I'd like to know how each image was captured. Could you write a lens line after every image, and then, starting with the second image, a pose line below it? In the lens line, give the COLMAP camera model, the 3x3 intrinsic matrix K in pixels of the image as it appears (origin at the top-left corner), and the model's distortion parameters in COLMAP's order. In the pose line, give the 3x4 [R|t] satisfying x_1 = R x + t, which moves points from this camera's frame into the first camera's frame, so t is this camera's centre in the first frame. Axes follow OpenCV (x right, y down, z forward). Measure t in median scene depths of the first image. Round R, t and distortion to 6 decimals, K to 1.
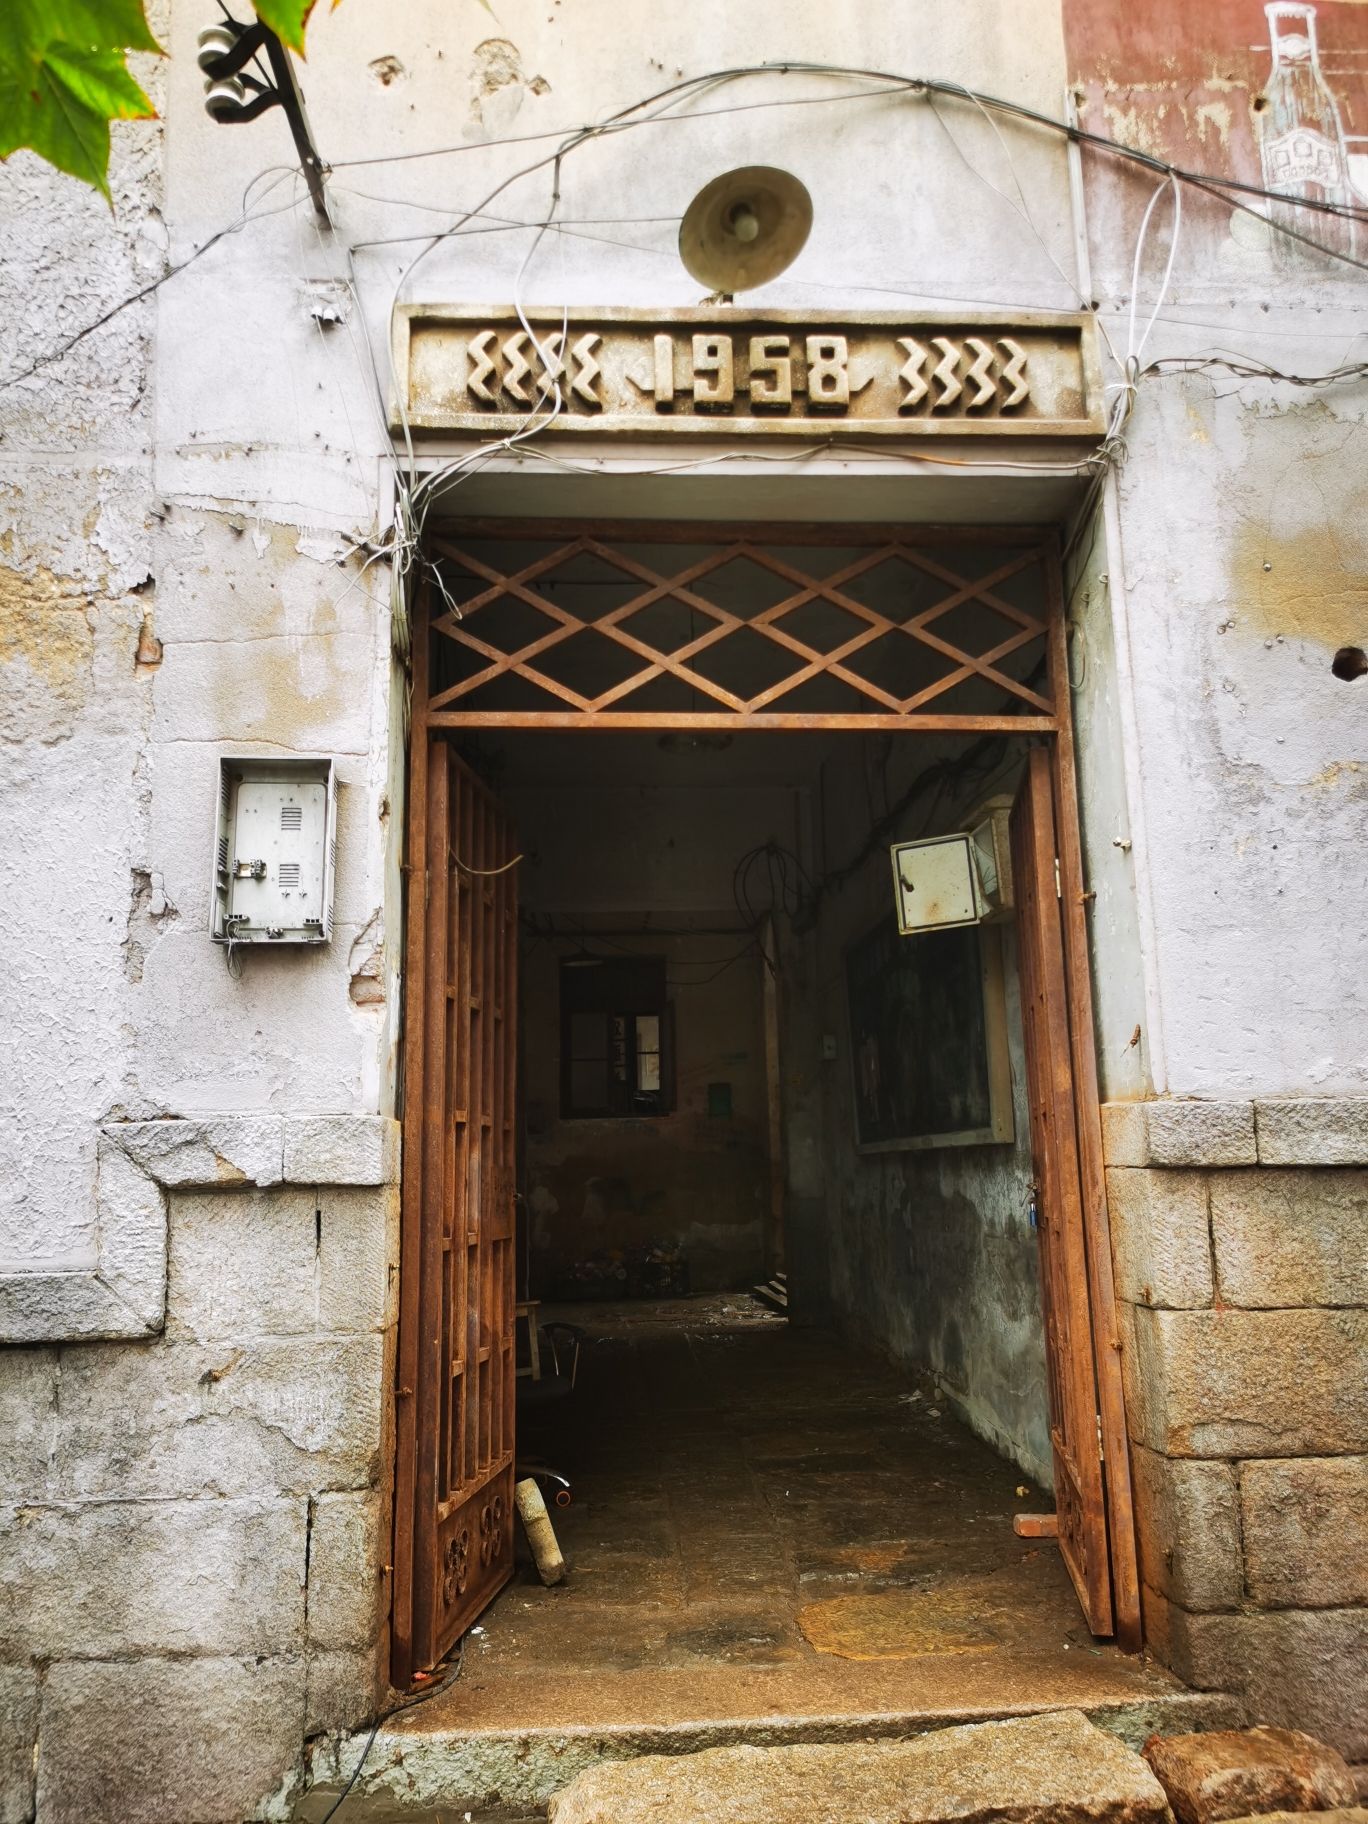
lens RADIAL K [[1407.7, 0, 683.1], [0, 1407.7, 876.3], [0, 0, 1]] dist [0.073324, -0.094000]
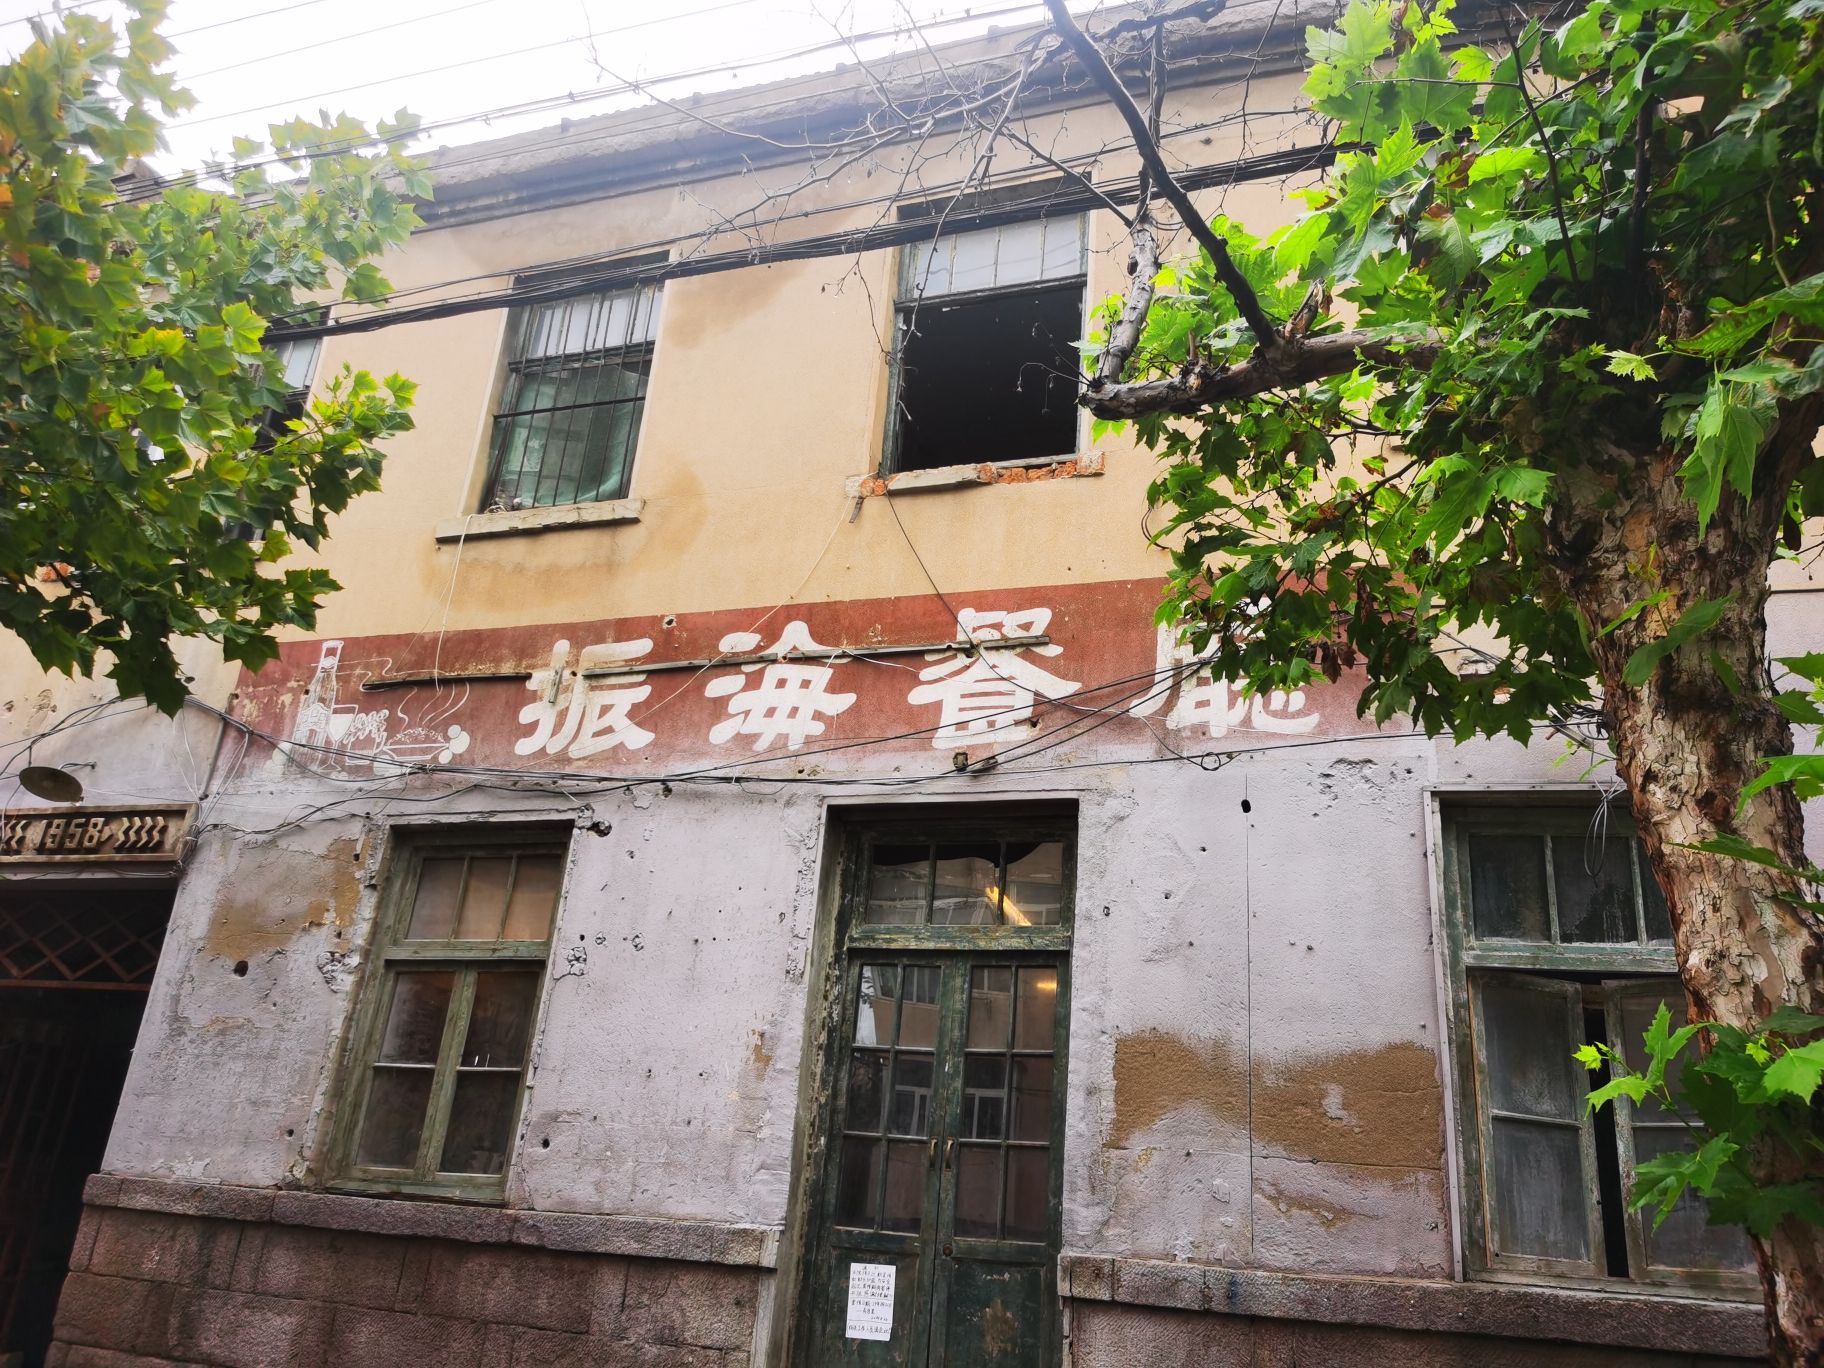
lens RADIAL K [[1407.7, 0, 912.0], [0, 1407.7, 684.0], [0, 0, 1]] dist [0.073324, -0.094000]
pose [[0.914909, -0.055404, -0.399841, 2.311084], [-0.025929, 0.980424, -0.195182, -0.180135], [0.402828, 0.188941, 0.895562, -0.599194]]
